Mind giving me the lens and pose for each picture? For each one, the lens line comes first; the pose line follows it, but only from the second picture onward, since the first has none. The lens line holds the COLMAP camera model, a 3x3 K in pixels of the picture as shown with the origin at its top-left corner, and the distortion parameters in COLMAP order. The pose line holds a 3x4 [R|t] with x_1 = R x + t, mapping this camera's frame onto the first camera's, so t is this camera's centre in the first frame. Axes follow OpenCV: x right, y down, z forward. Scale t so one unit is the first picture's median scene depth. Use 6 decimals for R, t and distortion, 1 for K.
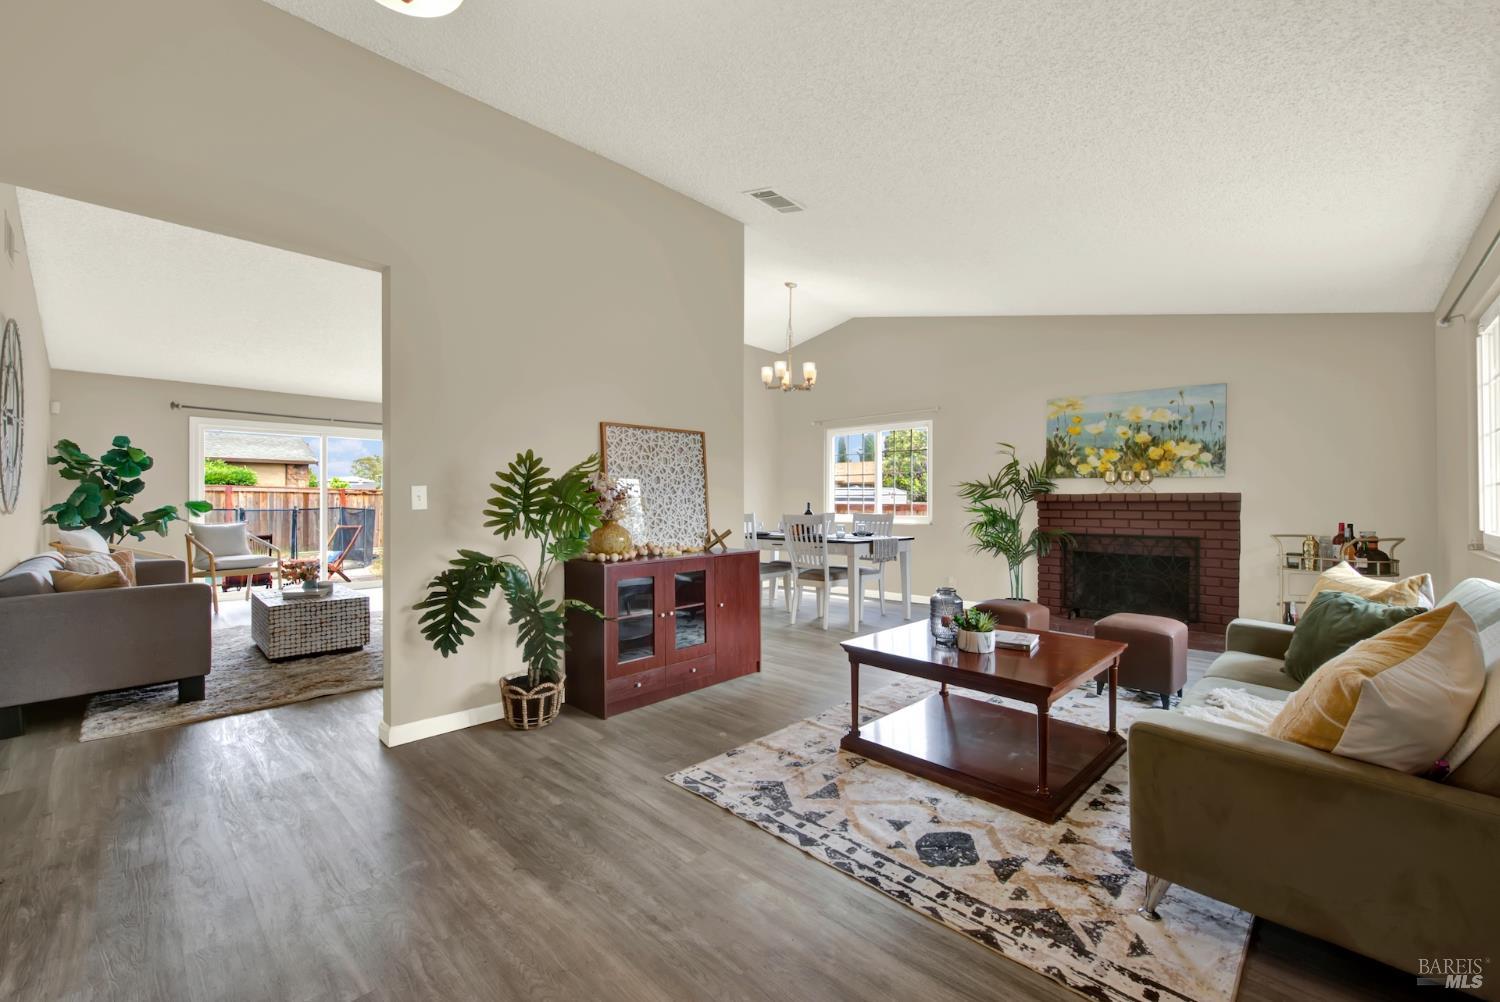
lens RADIAL K [[610.6, 0, 748.6], [0, 610.6, 499.9], [0, 0, 1]] dist [-0.002249, -0.000427]
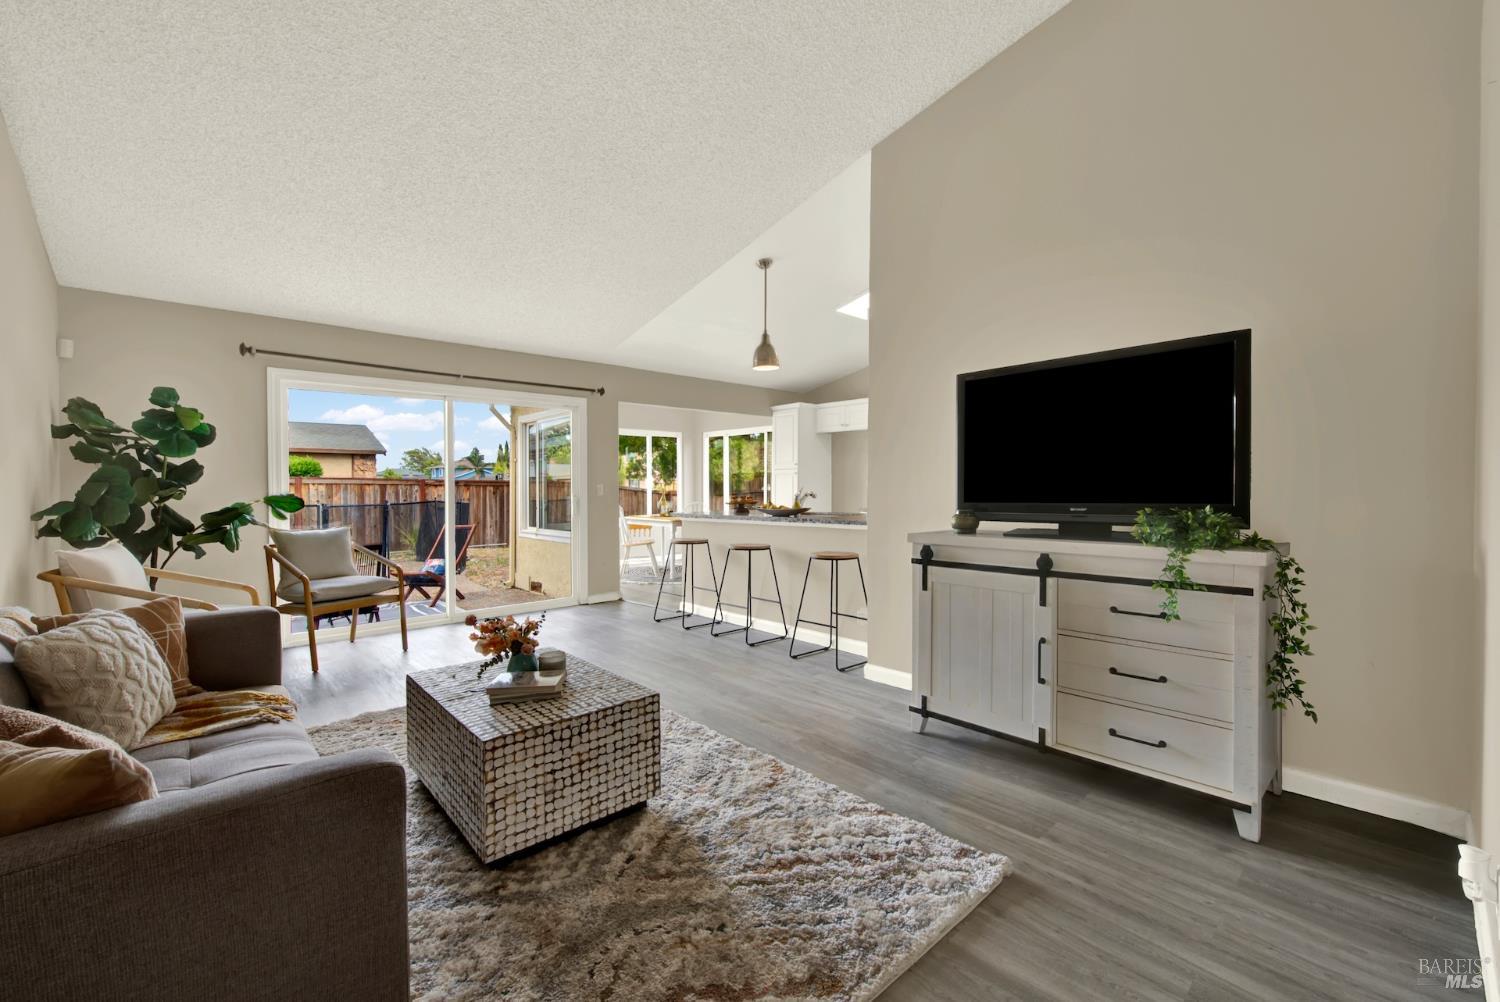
lens RADIAL K [[615.4, 0, 750.0], [0, 615.4, 501.0], [0, 0, 1]] dist [-0.002754, -0.000638]
pose [[0.998183, -0.010440, -0.059338, -0.463164], [0.011677, 0.999721, 0.020539, 0.001220], [0.059107, -0.021195, 0.998027, 0.474142]]
